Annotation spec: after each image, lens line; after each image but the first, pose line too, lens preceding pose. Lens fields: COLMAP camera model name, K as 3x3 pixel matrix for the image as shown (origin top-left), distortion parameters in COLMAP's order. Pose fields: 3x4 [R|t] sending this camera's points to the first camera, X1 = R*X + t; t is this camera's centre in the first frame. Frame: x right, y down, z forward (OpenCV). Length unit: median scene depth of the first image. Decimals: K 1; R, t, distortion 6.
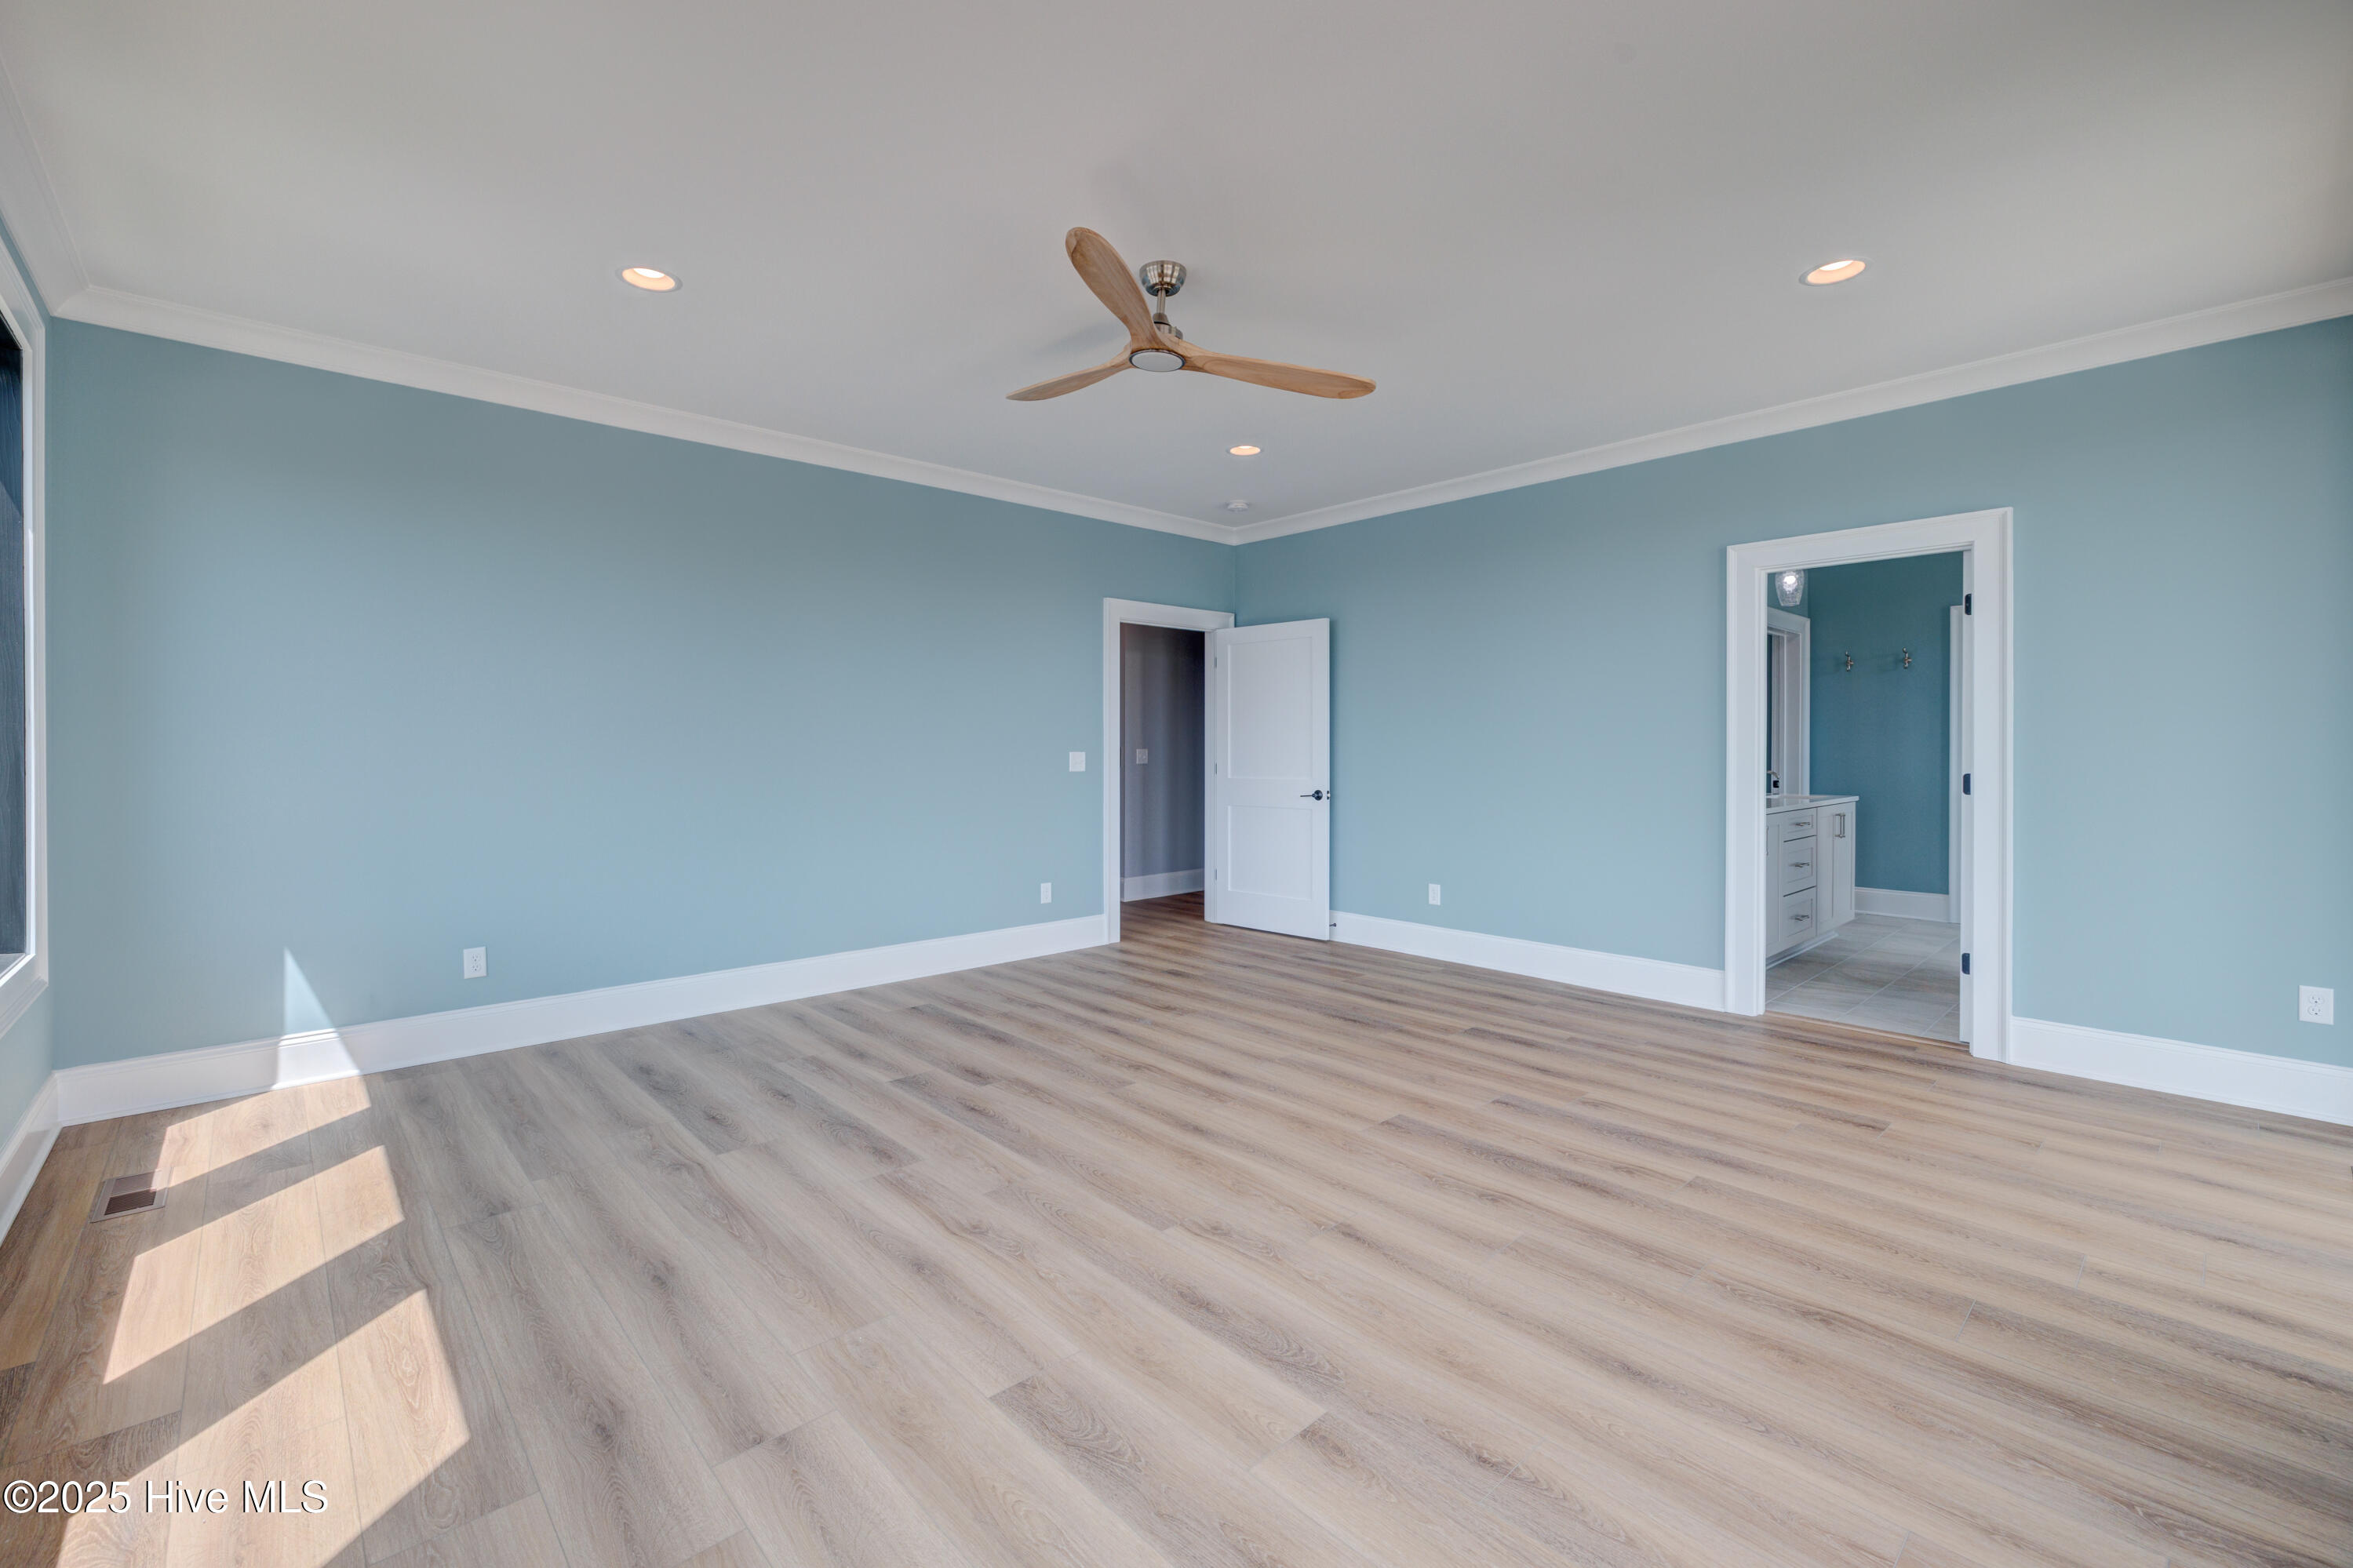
lens RADIAL K [[966.2, 0, 1152.7], [0, 966.2, 735.7], [0, 0, 1]] dist [0.001163, 0.000454]
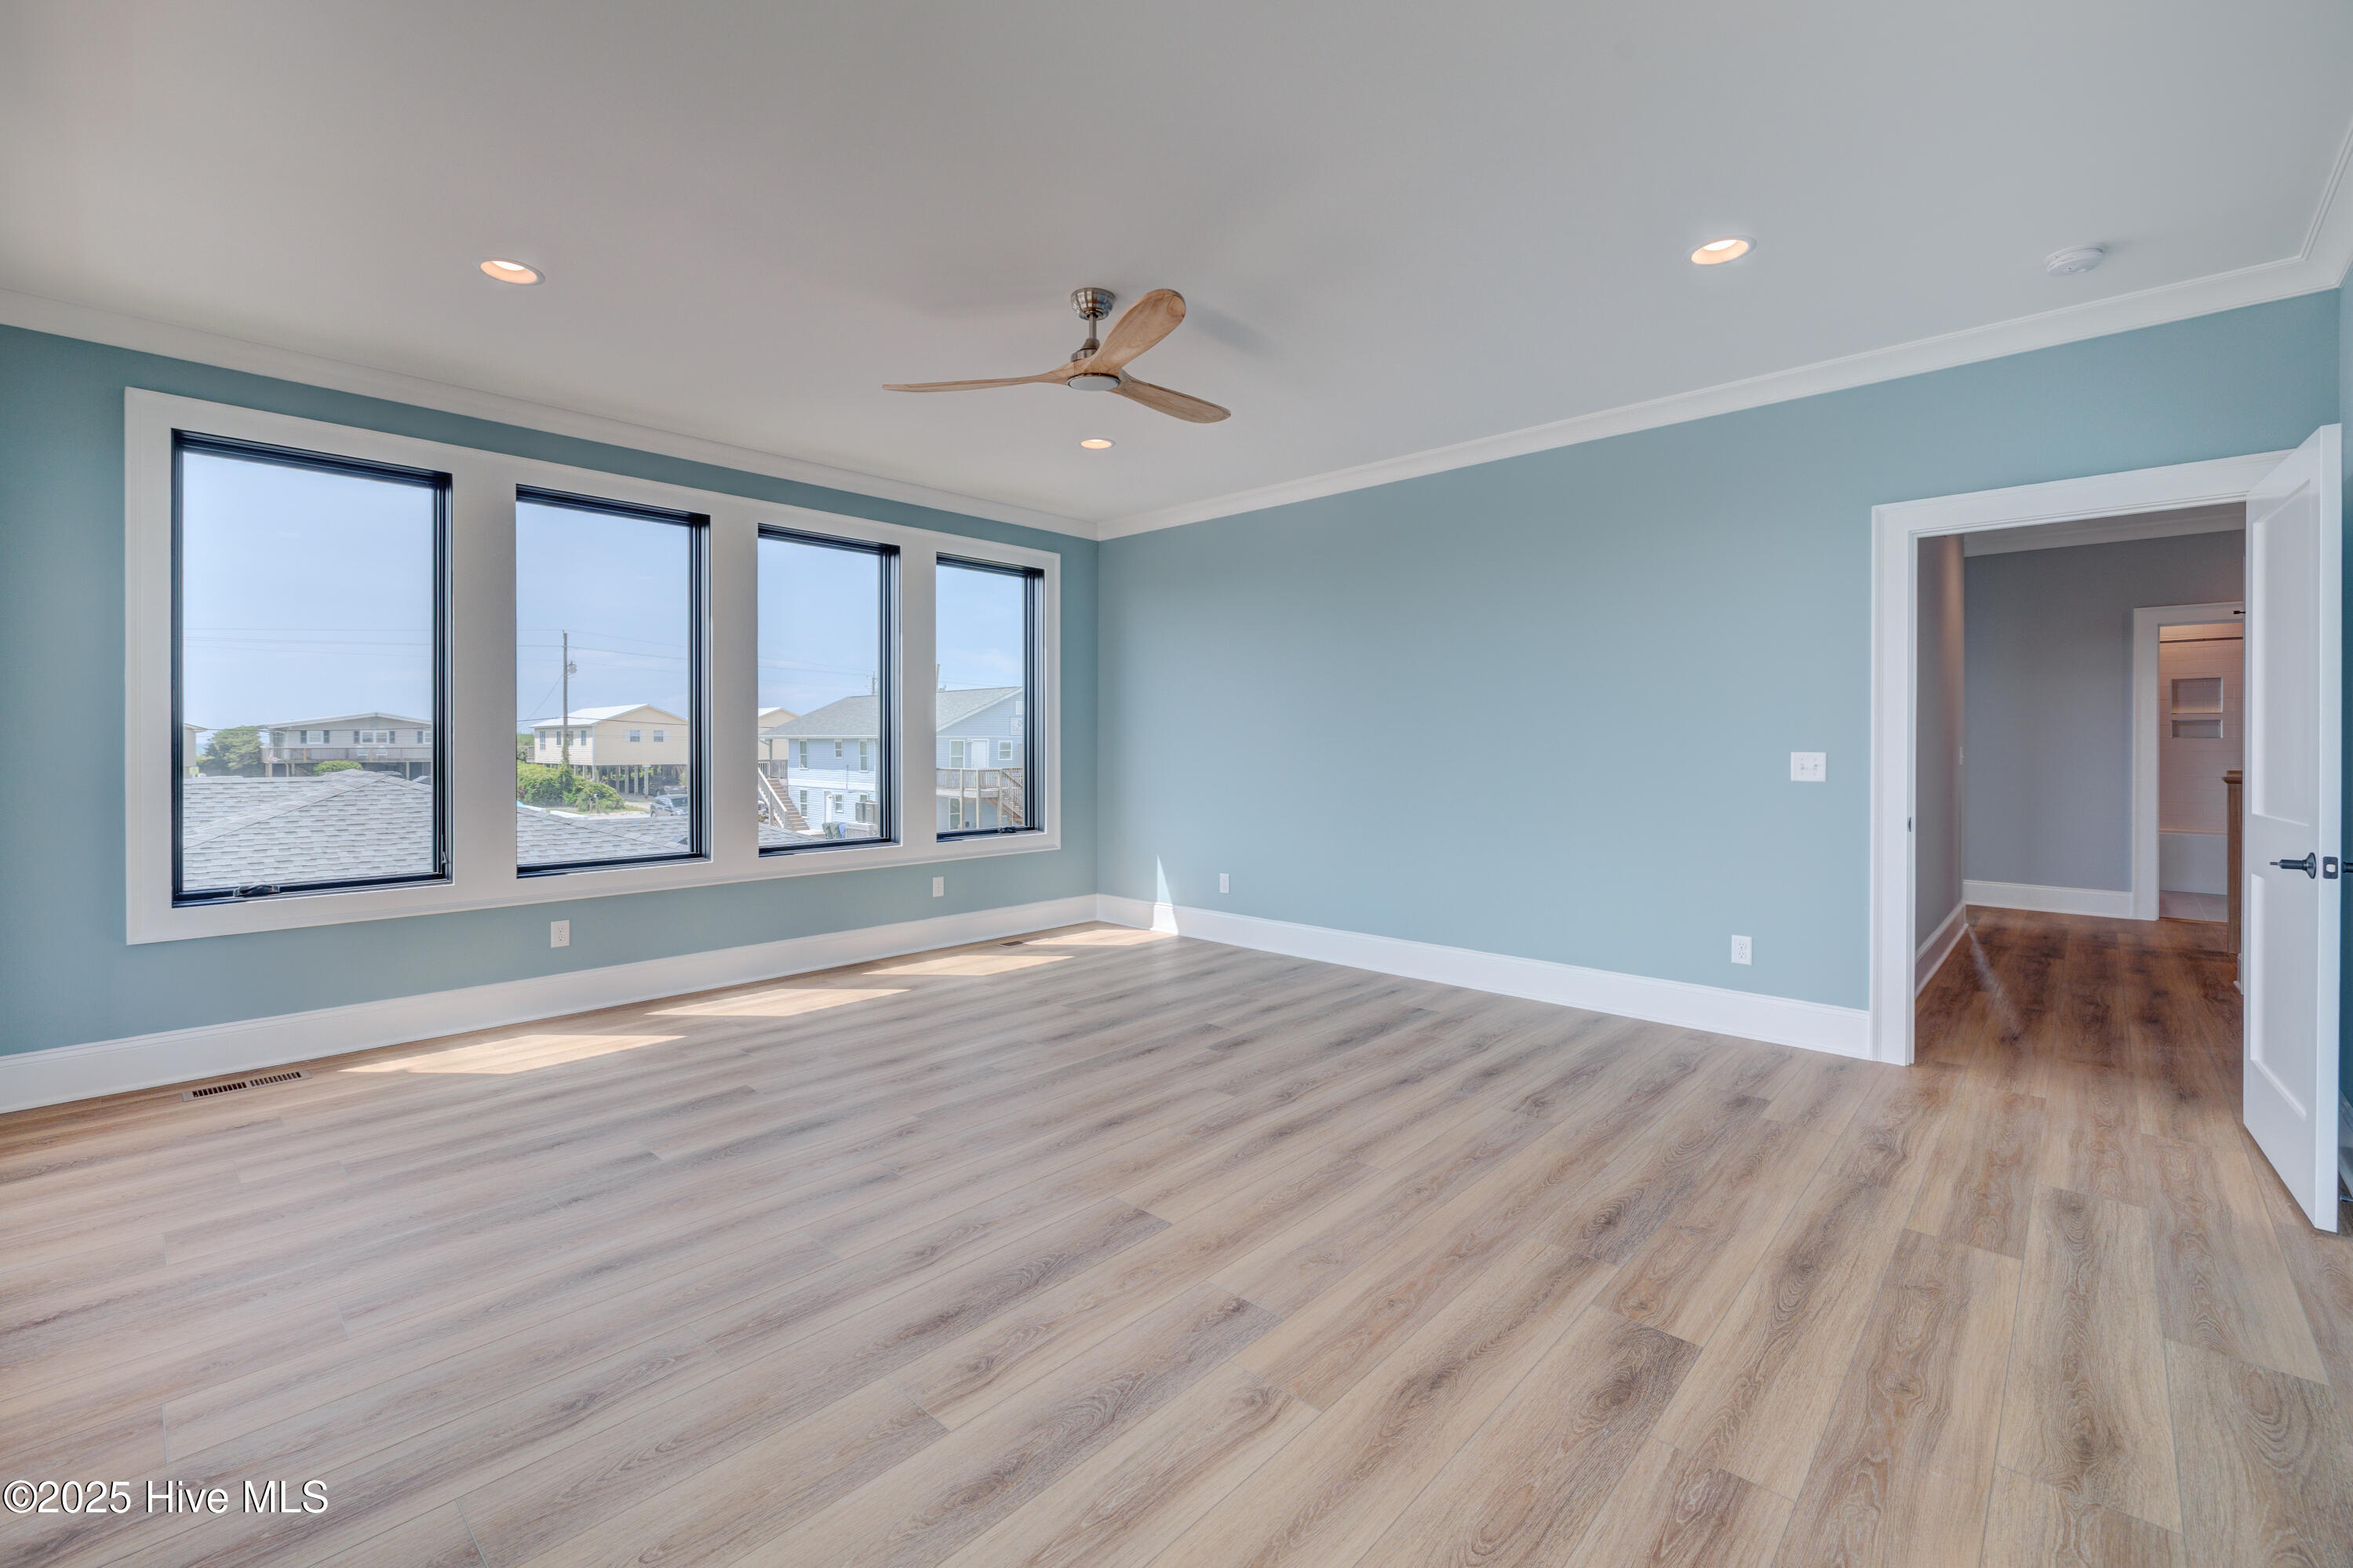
lens RADIAL K [[993.3, 0, 1163.9], [0, 993.3, 742.1], [0, 0, 1]] dist [-0.000609, 0.000022]
pose [[0.083328, -0.002148, -0.996520, 1.081086], [0.010429, 0.999945, -0.001283, 0.014310], [0.996468, -0.010286, 0.083346, 0.973683]]
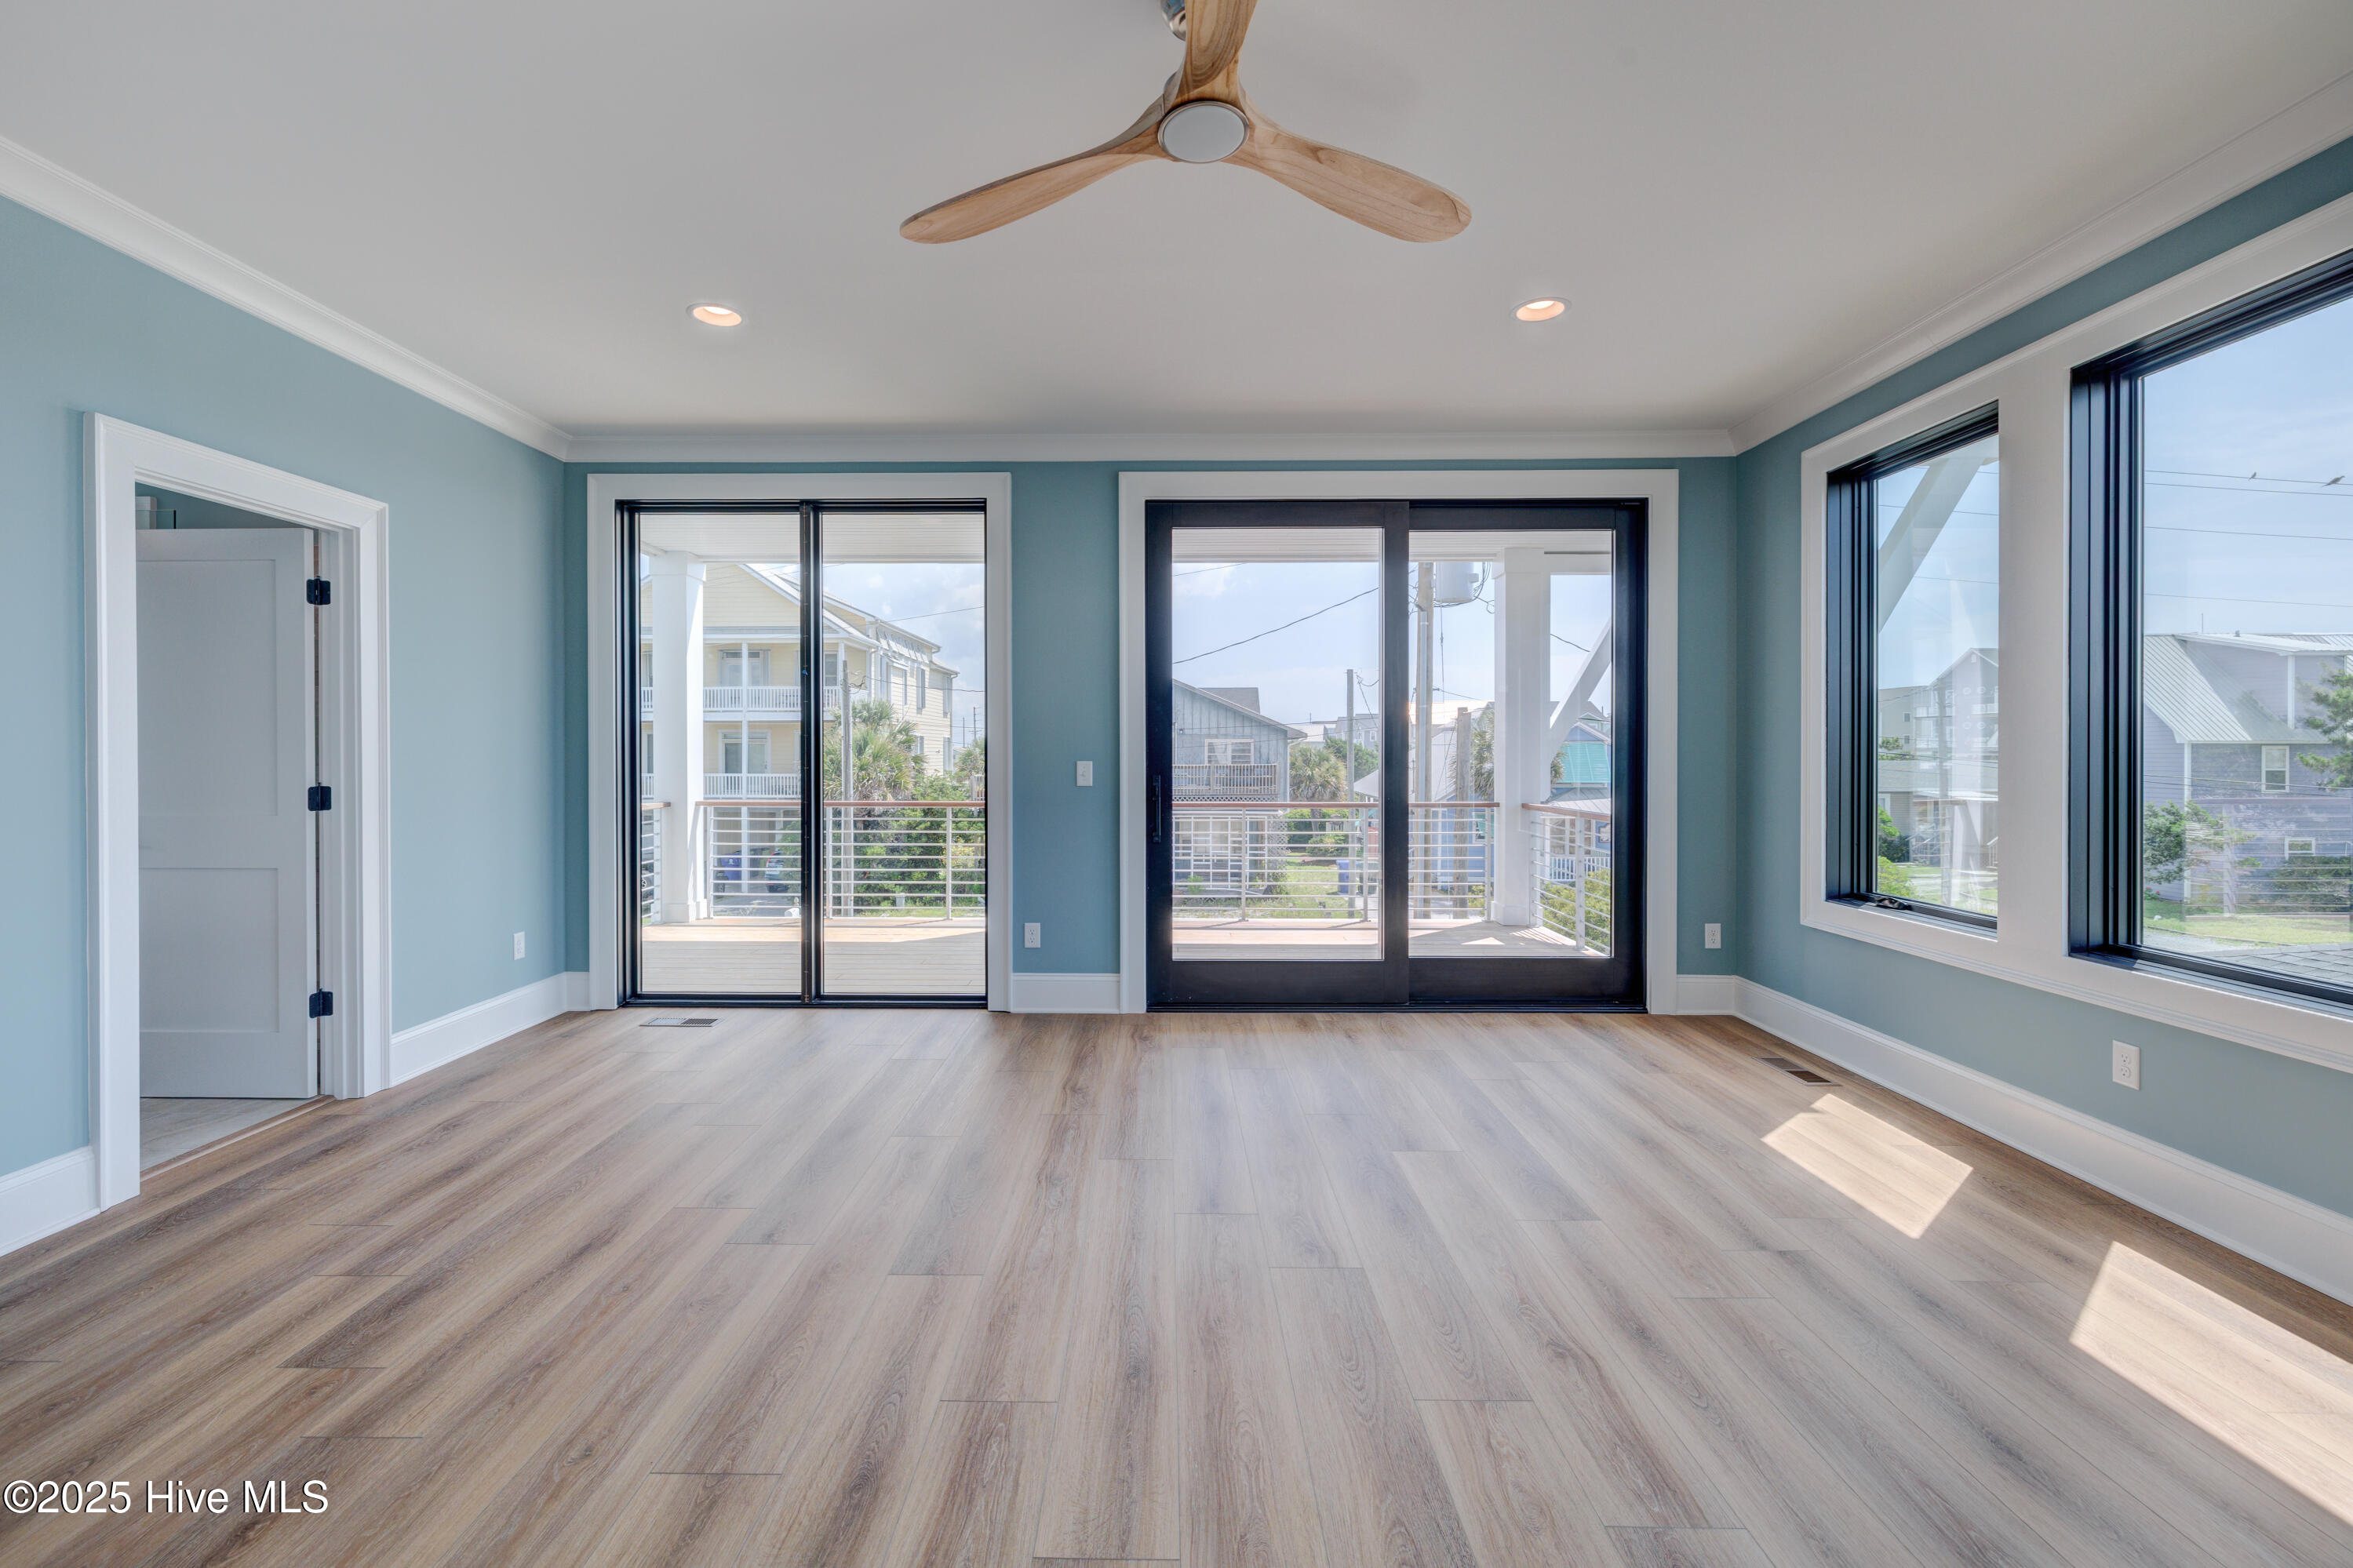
lens RADIAL K [[993.4, 0, 1155.8], [0, 993.4, 758.9], [0, 0, 1]] dist [0.001986, 0.000377]
pose [[-0.731293, -0.005972, 0.682037, -0.396325], [-0.008151, 0.999967, 0.000016, 0.014889], [-0.682014, -0.005548, -0.731318, 1.462583]]
